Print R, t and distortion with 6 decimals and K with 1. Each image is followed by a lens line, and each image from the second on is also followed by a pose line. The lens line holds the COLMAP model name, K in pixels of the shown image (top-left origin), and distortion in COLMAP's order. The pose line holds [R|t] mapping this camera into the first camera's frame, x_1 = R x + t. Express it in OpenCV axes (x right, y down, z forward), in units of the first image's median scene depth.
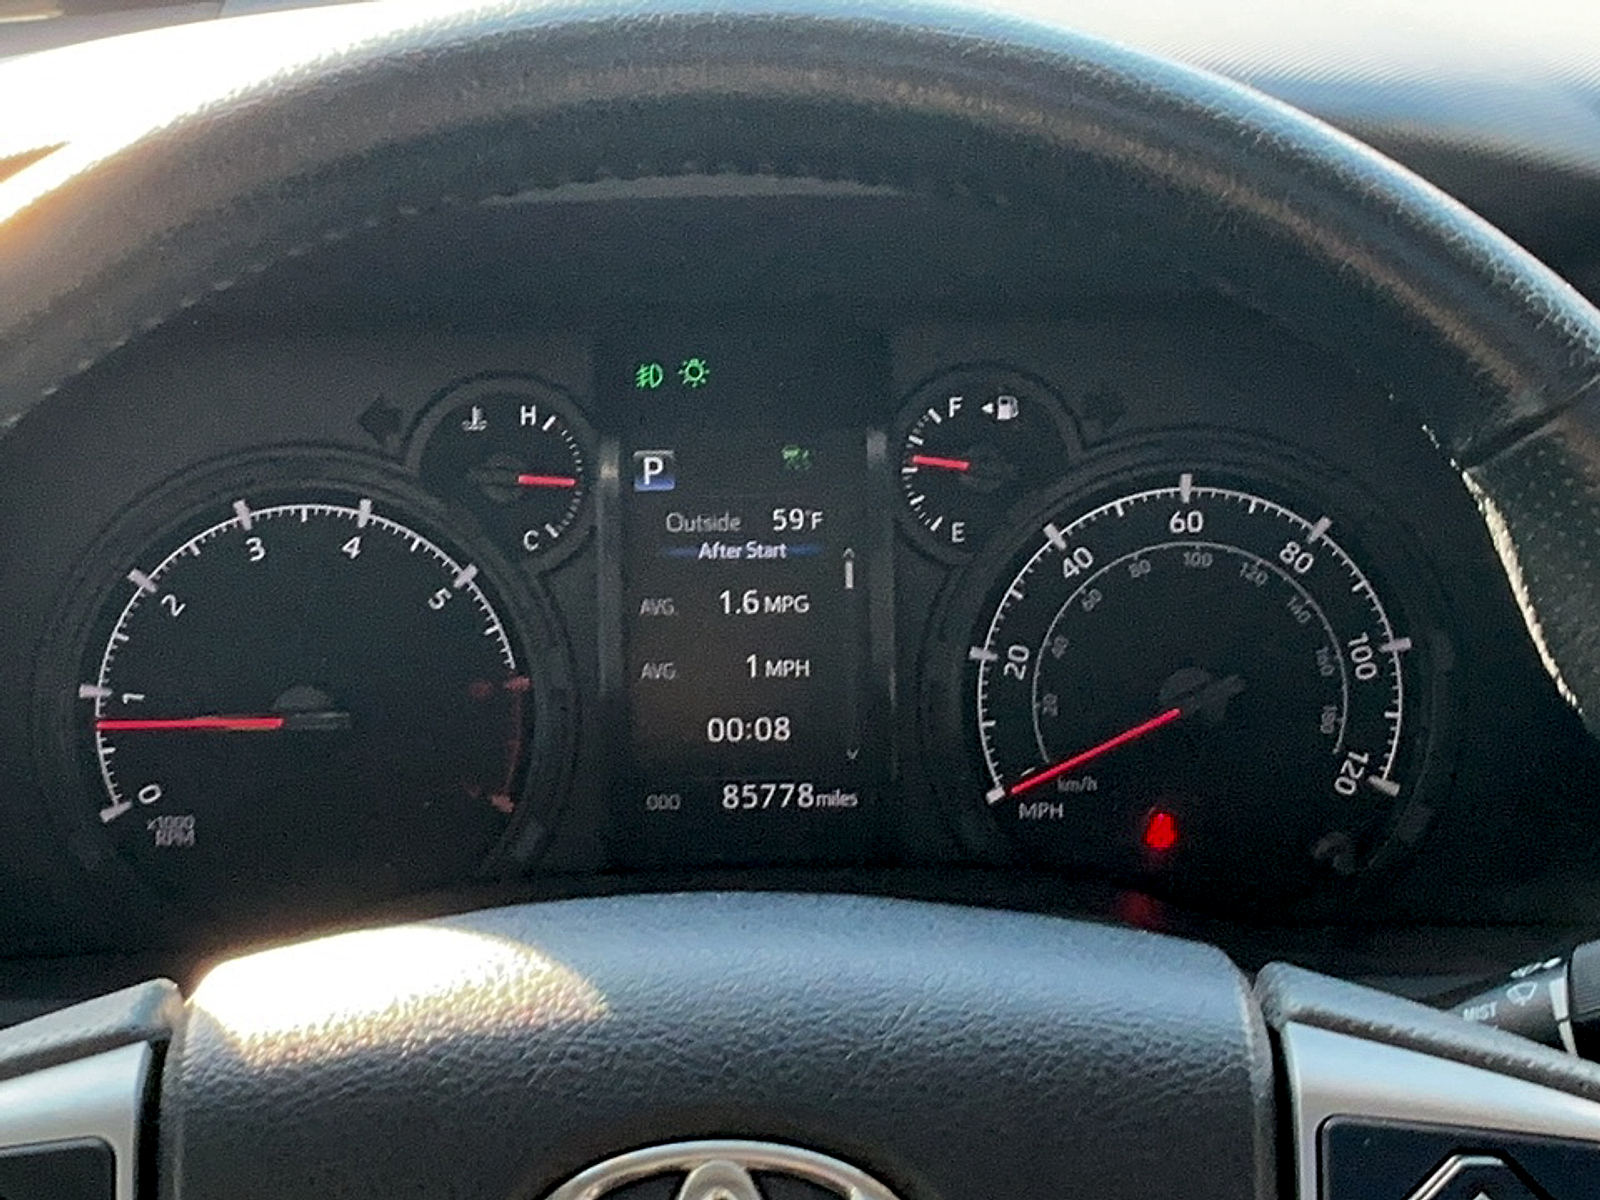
lens RADIAL K [[3963.7, 0, 805.0], [0, 3963.7, 603.0], [0, 0, 1]] dist [0.061827, 0.000000]
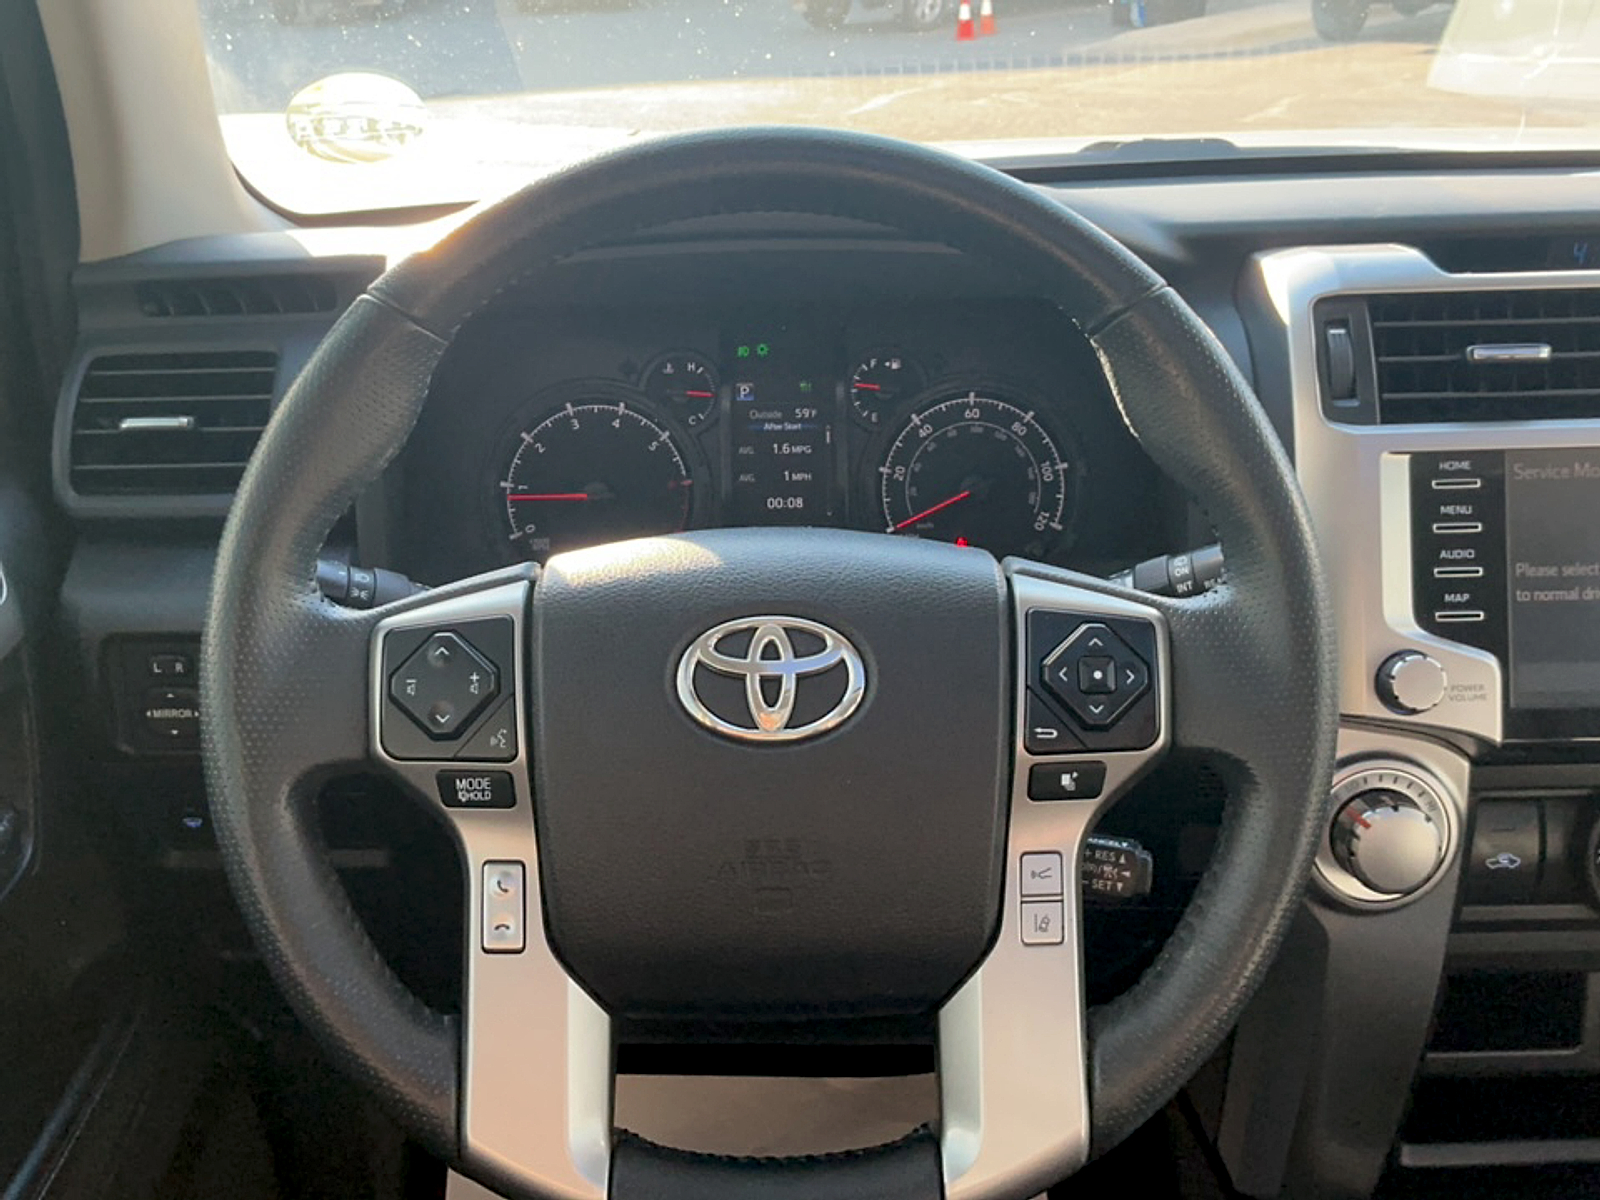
lens RADIAL K [[1675.5, 0, 809.2], [0, 1675.5, 603.5], [0, 0, 1]] dist [0.062935, 0.000000]
pose [[0.999997, 0.002059, -0.001652, 0.001784], [-0.002033, 0.999879, 0.015412, 0.076973], [0.001683, -0.015409, 0.999880, 0.006680]]
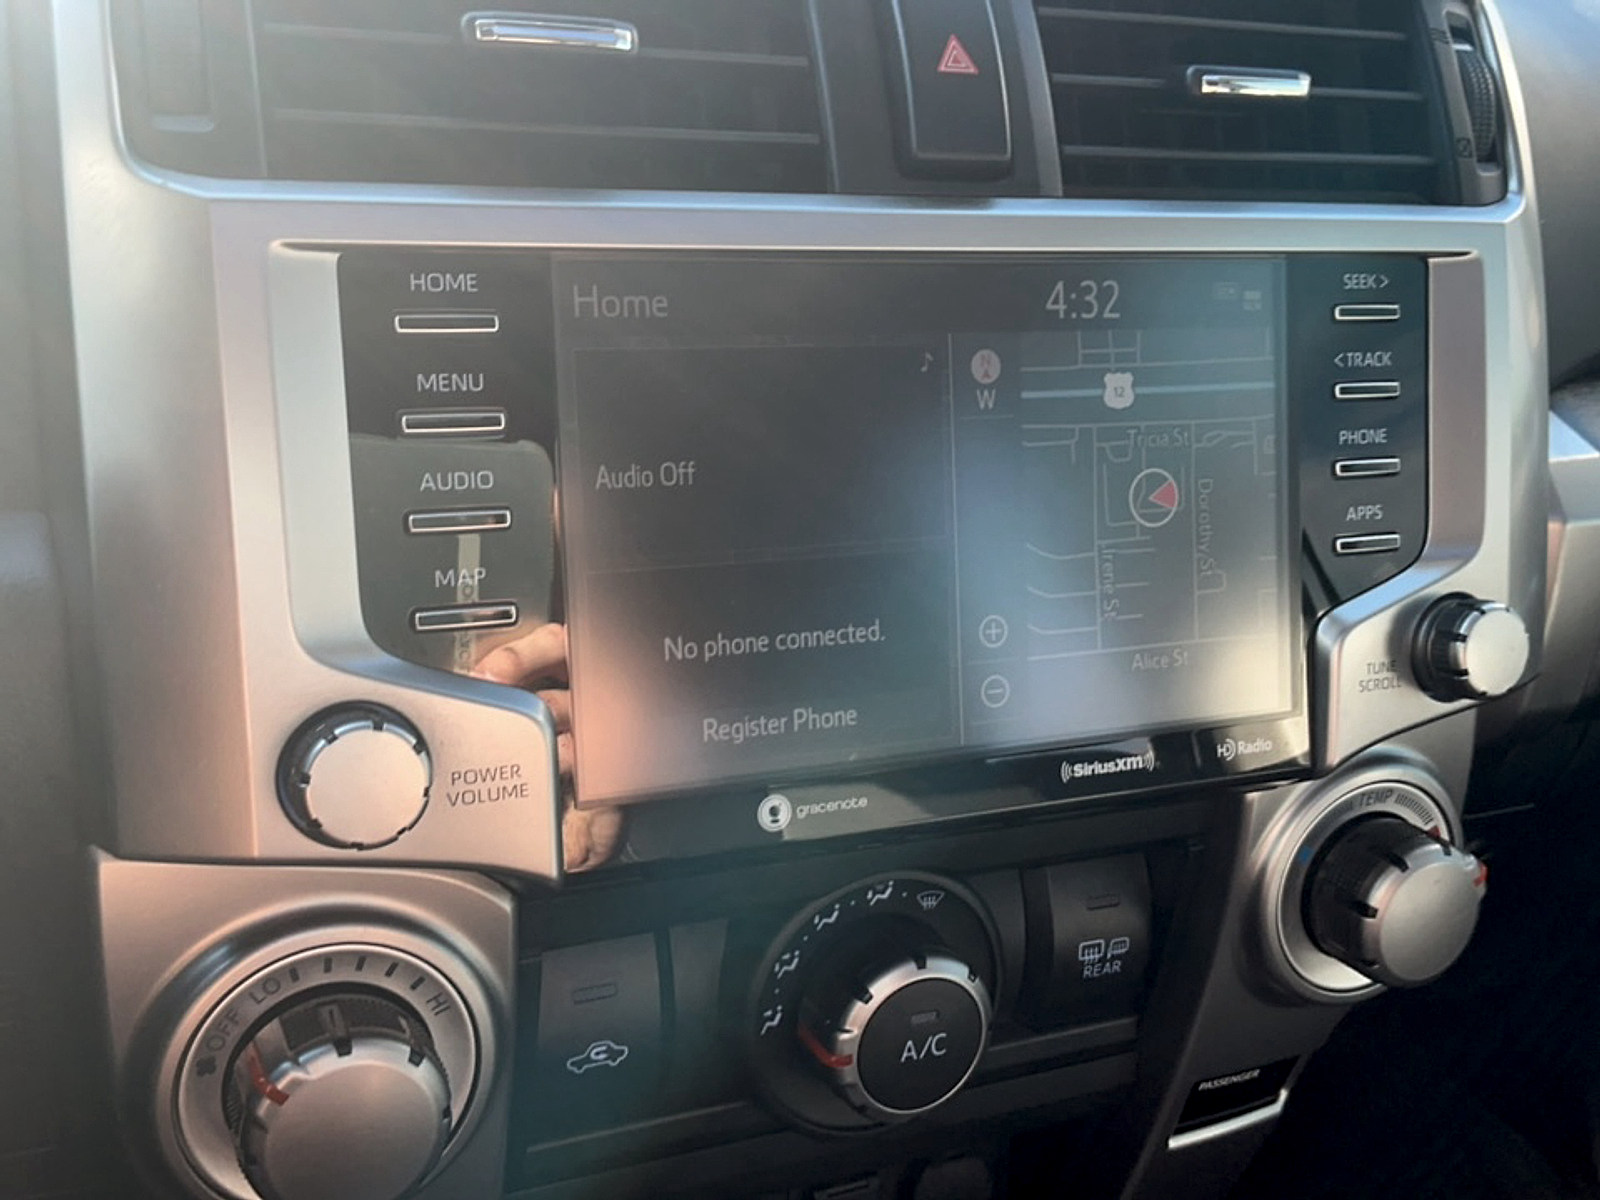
lens RADIAL K [[1675.5, 0, 809.5], [0, 1675.5, 597.6], [0, 0, 1]] dist [0.062935, 0.000000]
pose [[0.906534, -0.049355, 0.419238, 0.230566], [0.011127, 0.995590, 0.093147, 0.056908], [-0.421987, -0.079776, 0.903085, 0.463487]]
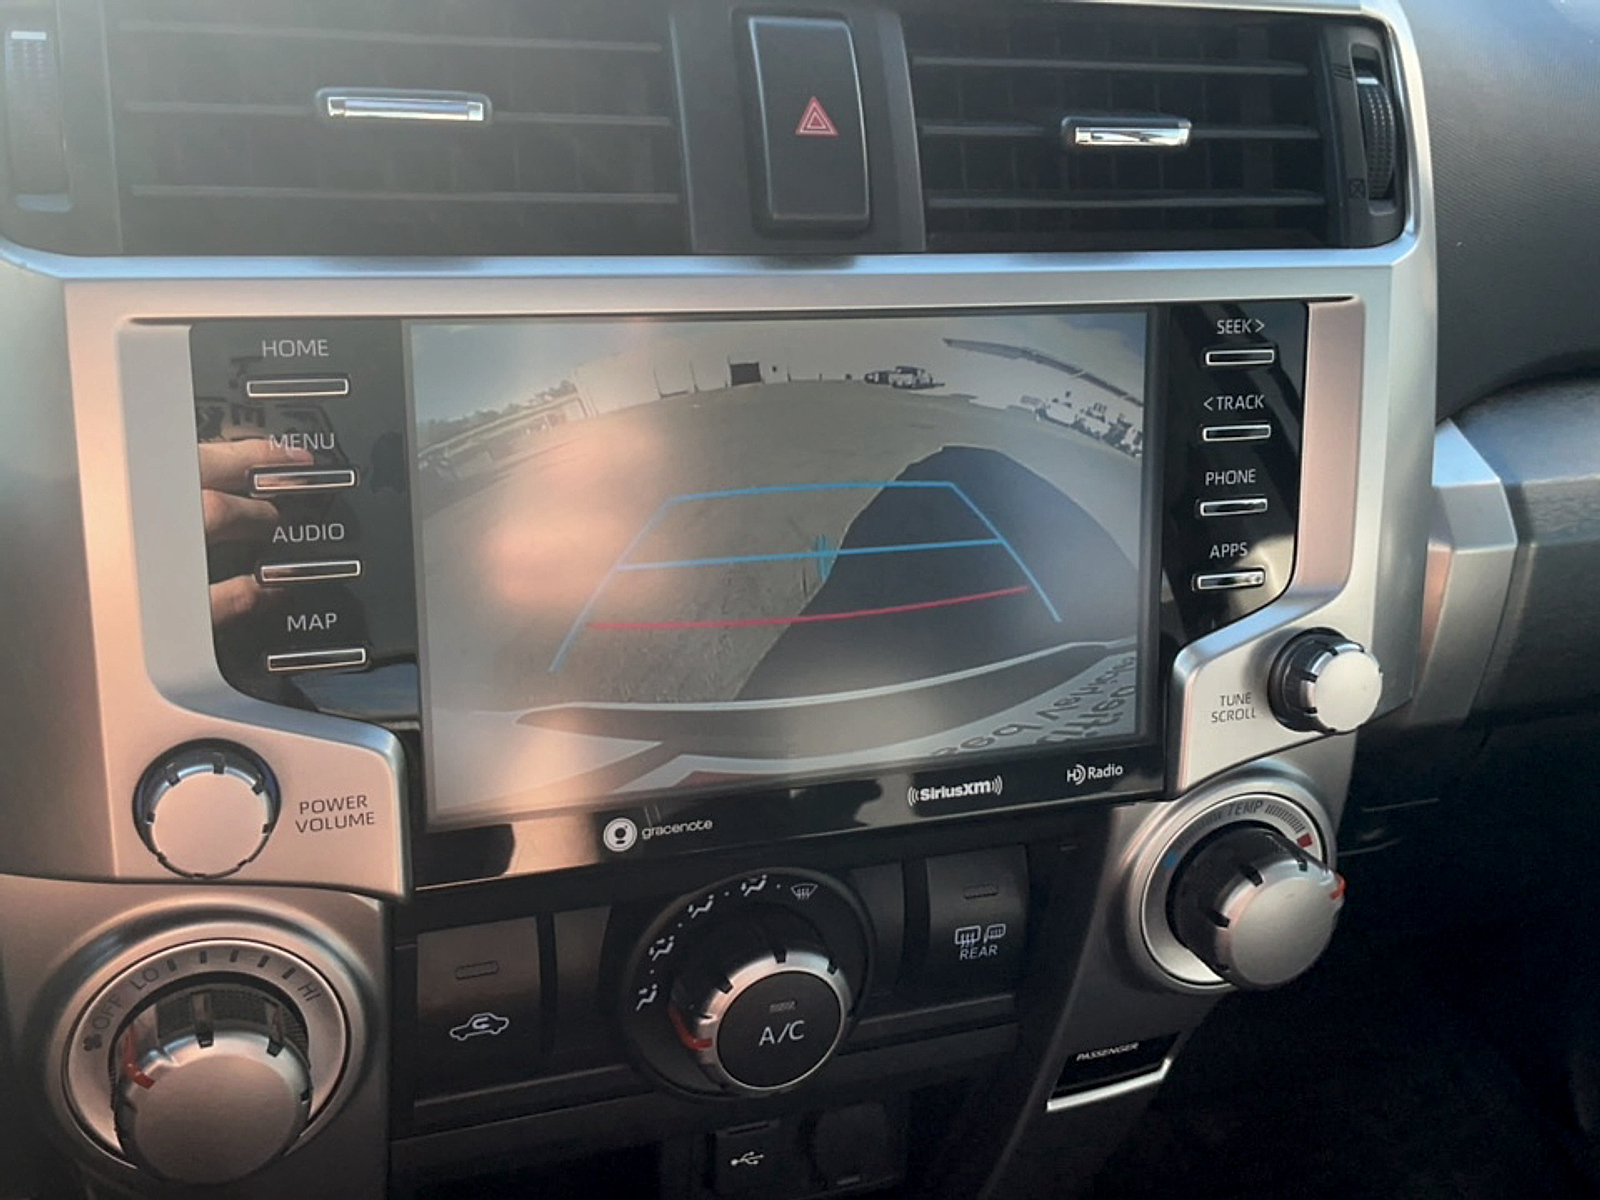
lens RADIAL K [[1675.5, 0, 813.6], [0, 1675.5, 590.6], [0, 0, 1]] dist [0.062935, 0.000000]
pose [[0.930683, -0.050139, 0.362374, 0.282937], [-0.019563, 0.982324, 0.186162, 0.001853], [-0.365302, -0.180348, 0.913252, 0.424361]]
